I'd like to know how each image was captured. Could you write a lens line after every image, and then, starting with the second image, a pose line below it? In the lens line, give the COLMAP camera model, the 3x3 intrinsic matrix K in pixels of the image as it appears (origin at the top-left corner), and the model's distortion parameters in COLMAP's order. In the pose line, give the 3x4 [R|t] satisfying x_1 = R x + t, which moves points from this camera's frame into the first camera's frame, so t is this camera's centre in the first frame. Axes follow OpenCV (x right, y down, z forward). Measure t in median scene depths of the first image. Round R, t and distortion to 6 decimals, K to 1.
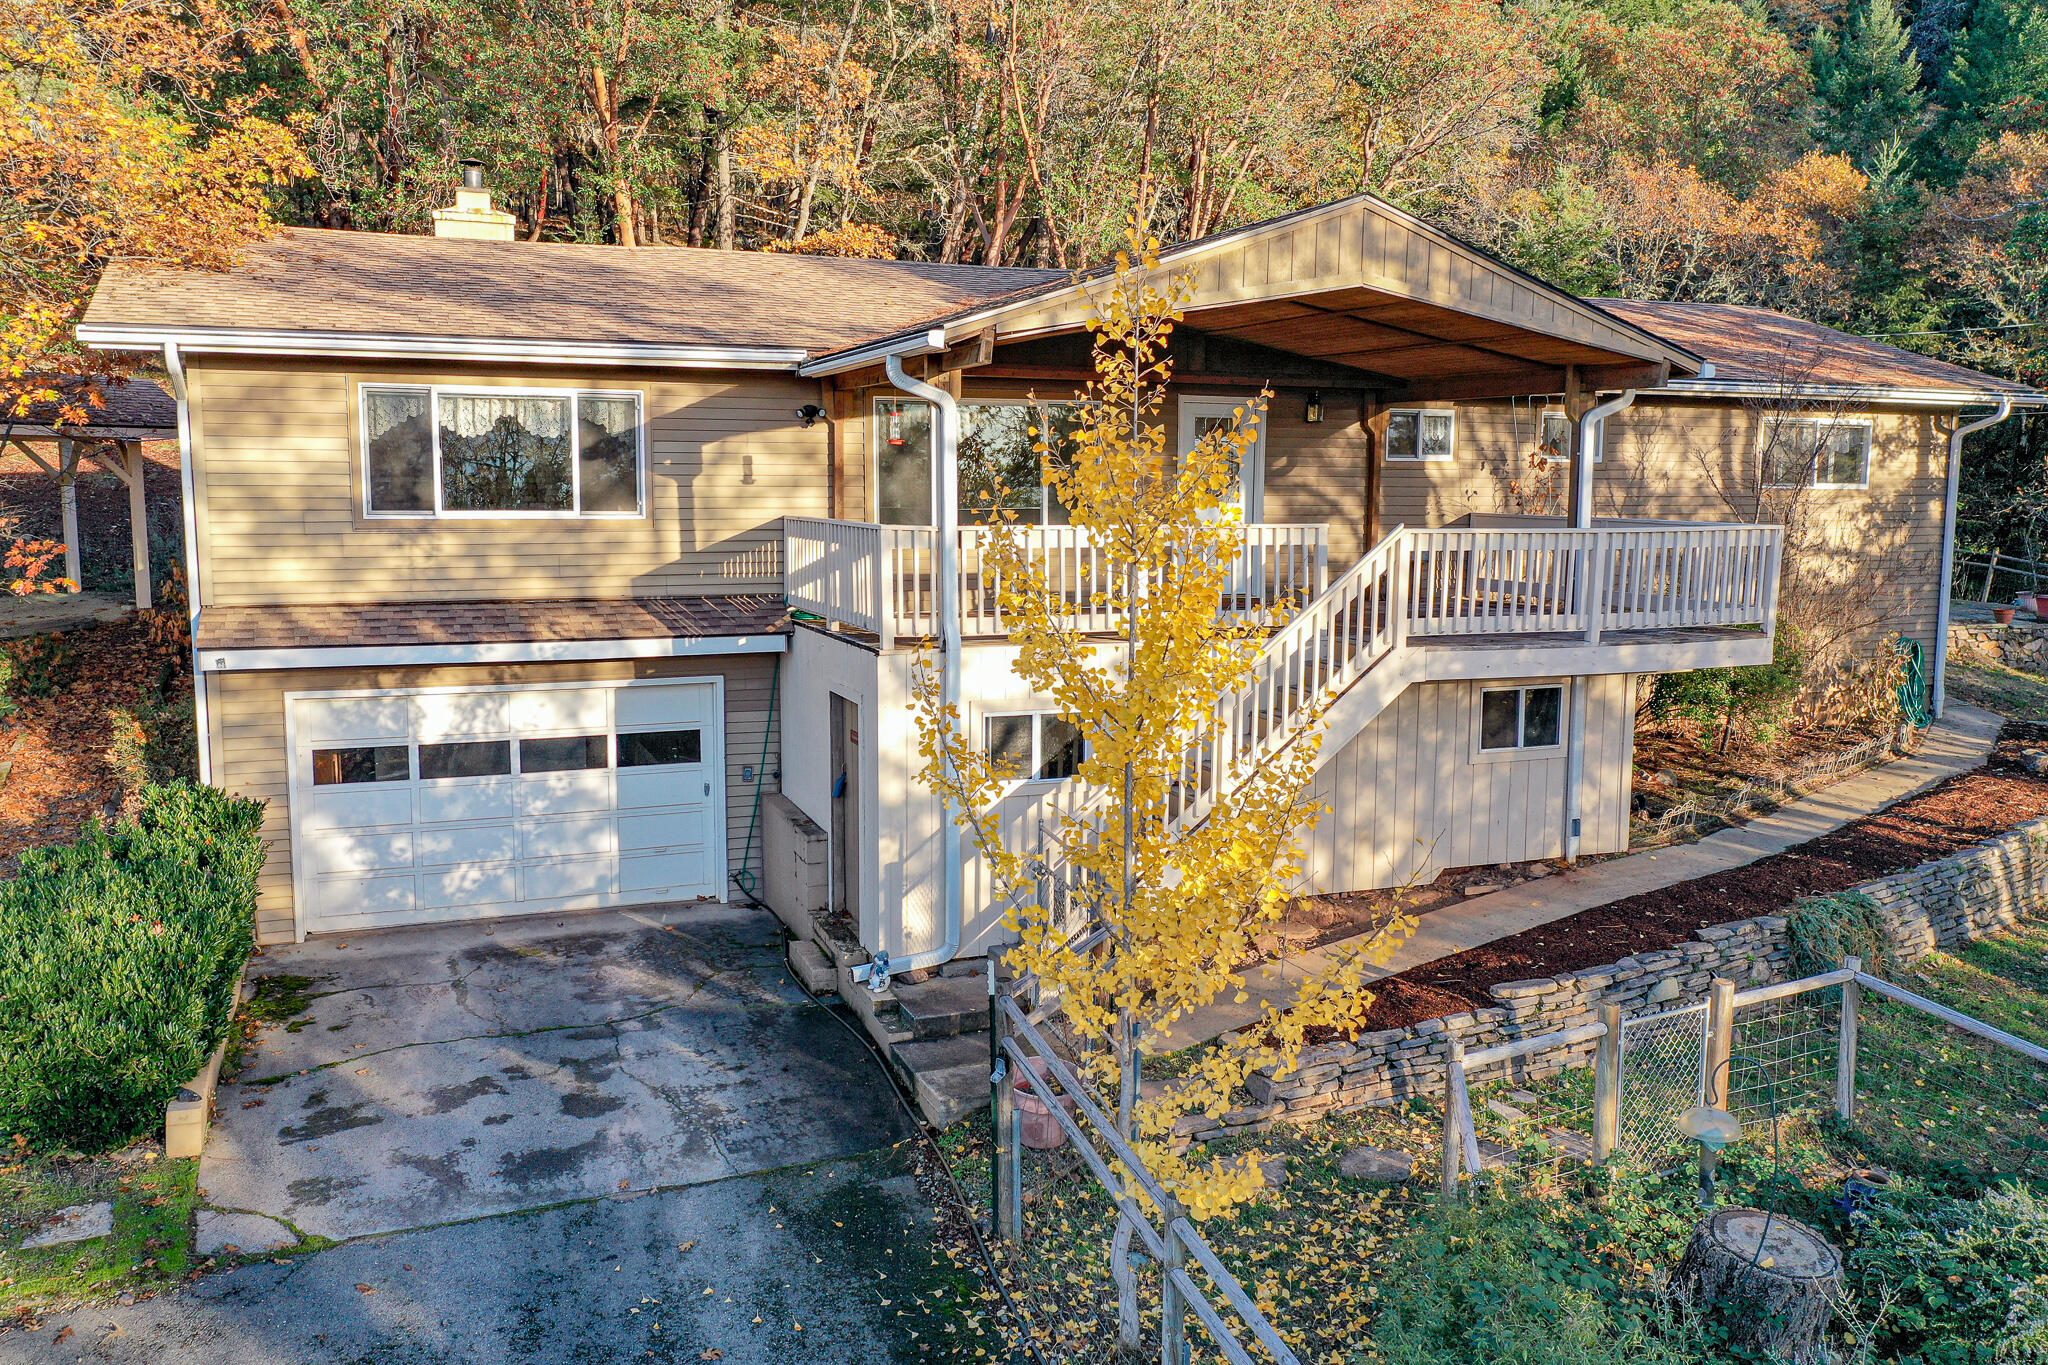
lens RADIAL K [[1647.6, 0, 1020.4], [0, 1647.6, 684.1], [0, 0, 1]] dist [0.027190, 0.004171]
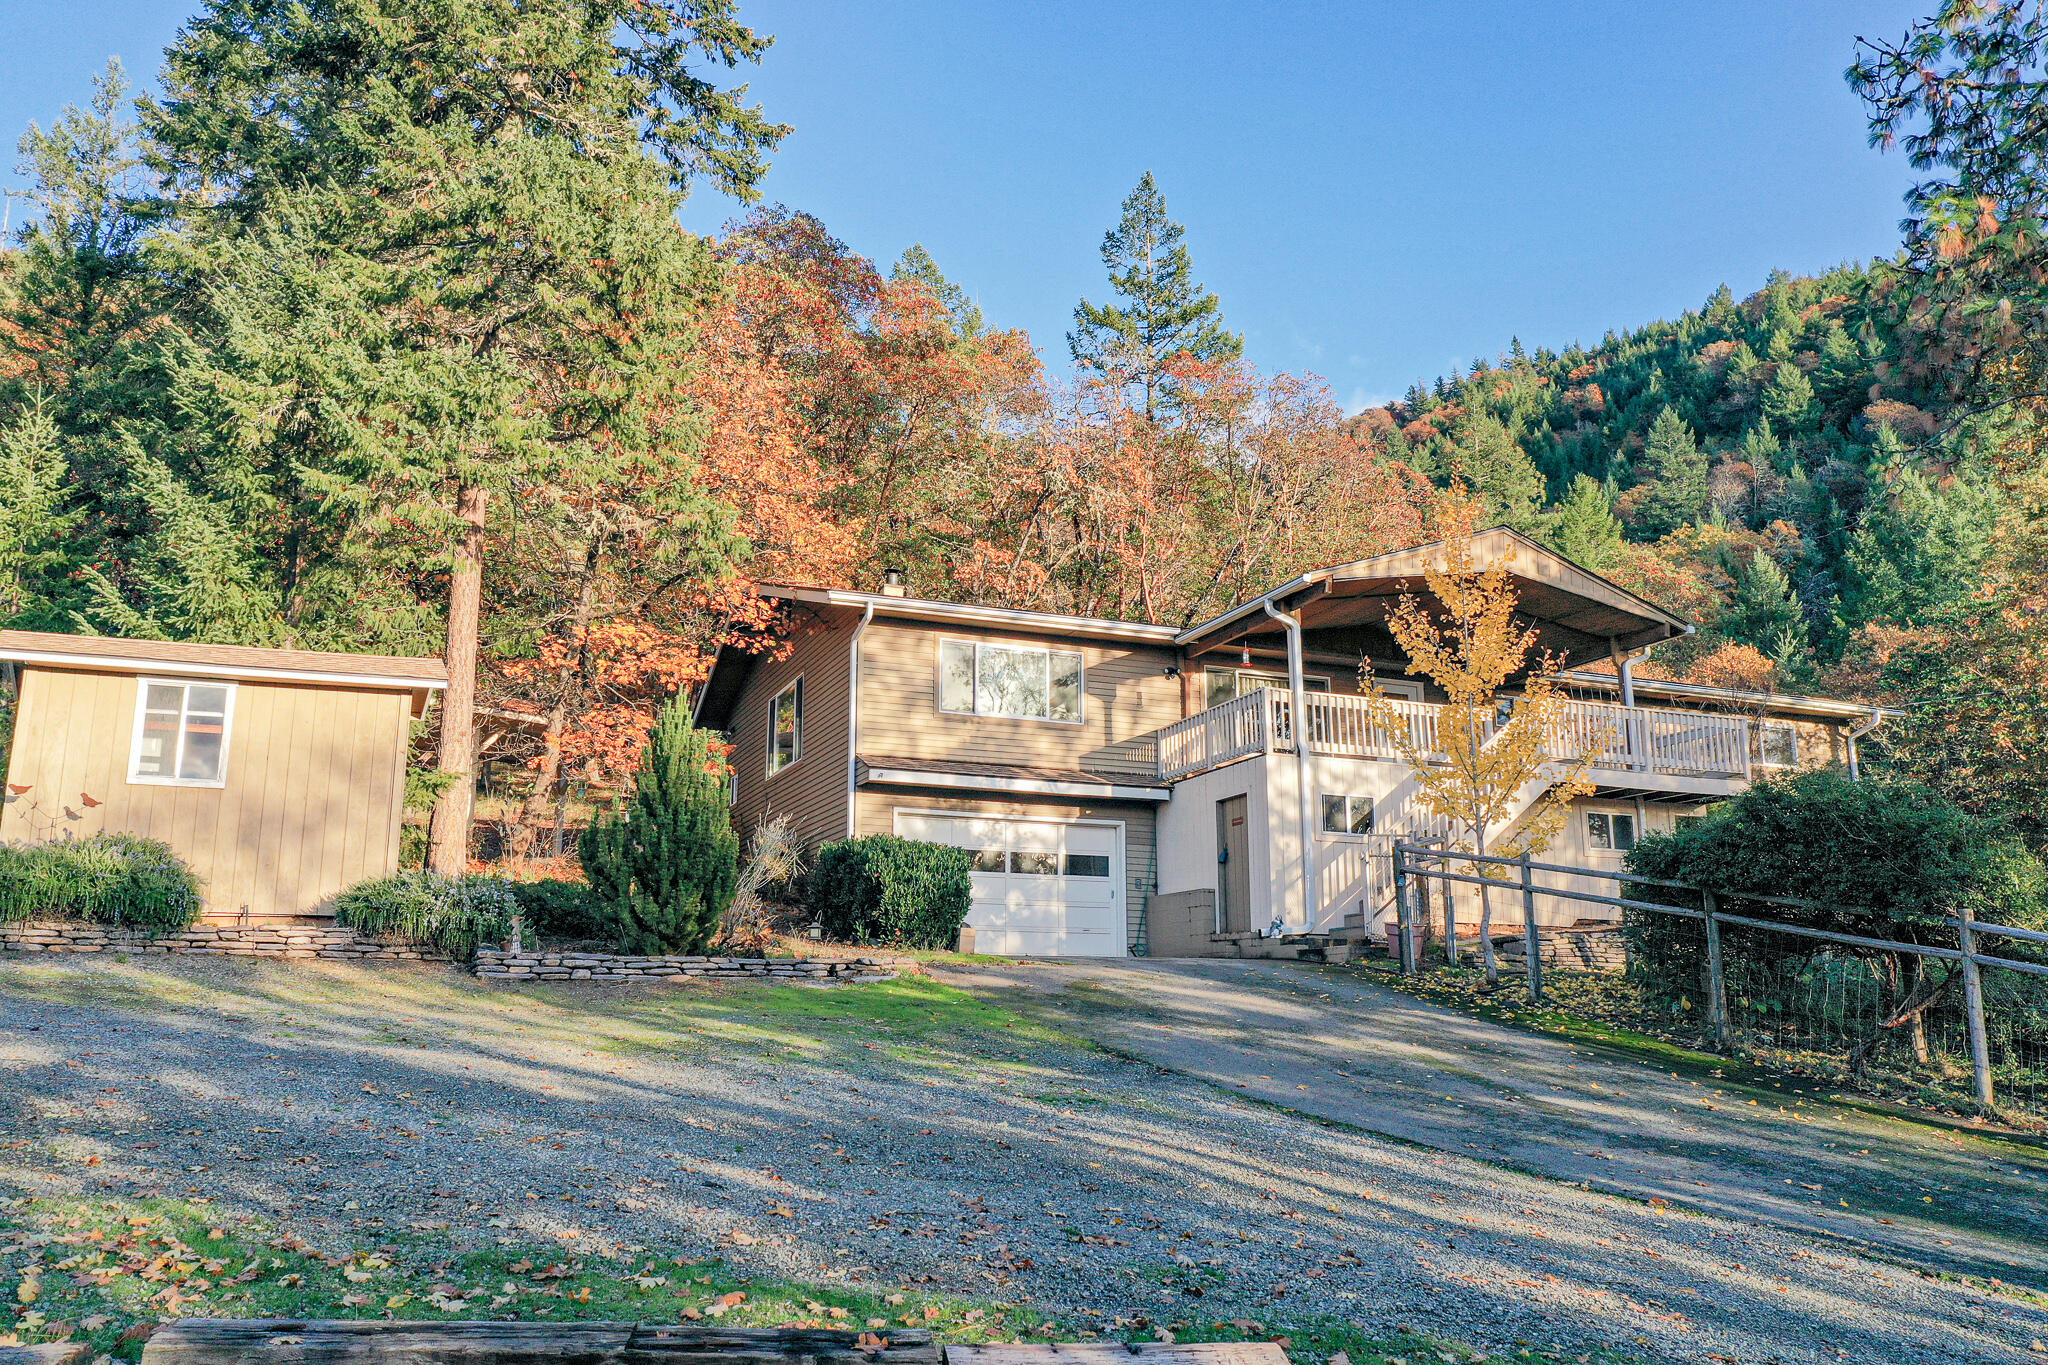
lens RADIAL K [[1647.6, 0, 1026.4], [0, 1647.6, 681.5], [0, 0, 1]] dist [0.027190, 0.004171]
pose [[0.999647, -0.000689, 0.026575, -0.245713], [0.009616, 0.941343, -0.337315, 0.317869], [-0.024784, 0.337451, 0.941017, -0.448954]]
